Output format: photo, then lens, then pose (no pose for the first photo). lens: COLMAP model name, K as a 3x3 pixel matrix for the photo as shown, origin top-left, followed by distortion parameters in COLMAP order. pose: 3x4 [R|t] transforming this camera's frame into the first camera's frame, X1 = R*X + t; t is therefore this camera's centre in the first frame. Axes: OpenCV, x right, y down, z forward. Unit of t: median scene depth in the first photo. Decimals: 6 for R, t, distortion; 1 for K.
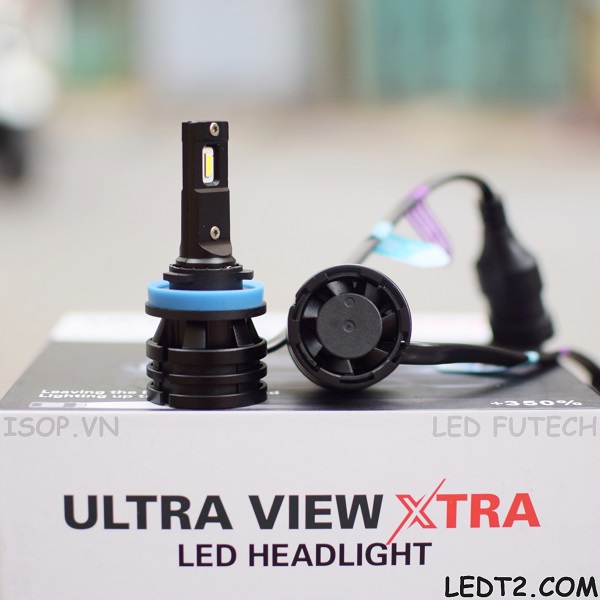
lens RADIAL K [[1321.6, 0, 300.0], [0, 1321.6, 300.0], [0, 0, 1]] dist [-0.013529, -0.247658]
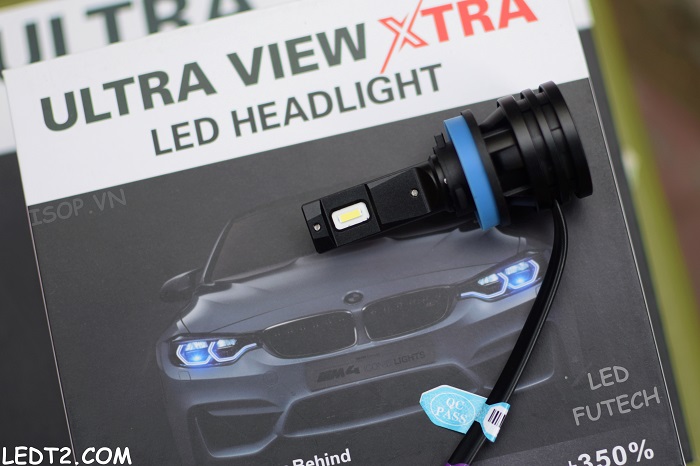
lens RADIAL K [[1225.6, 0, 350.0], [0, 1225.6, 233.0], [0, 0, 1]] dist [-0.301742, -0.008833]
pose [[0.974827, -0.222067, 0.019950, 0.002148], [0.205505, 0.929608, 0.305936, 0.020967], [-0.086484, -0.294135, 0.951843, 0.140036]]
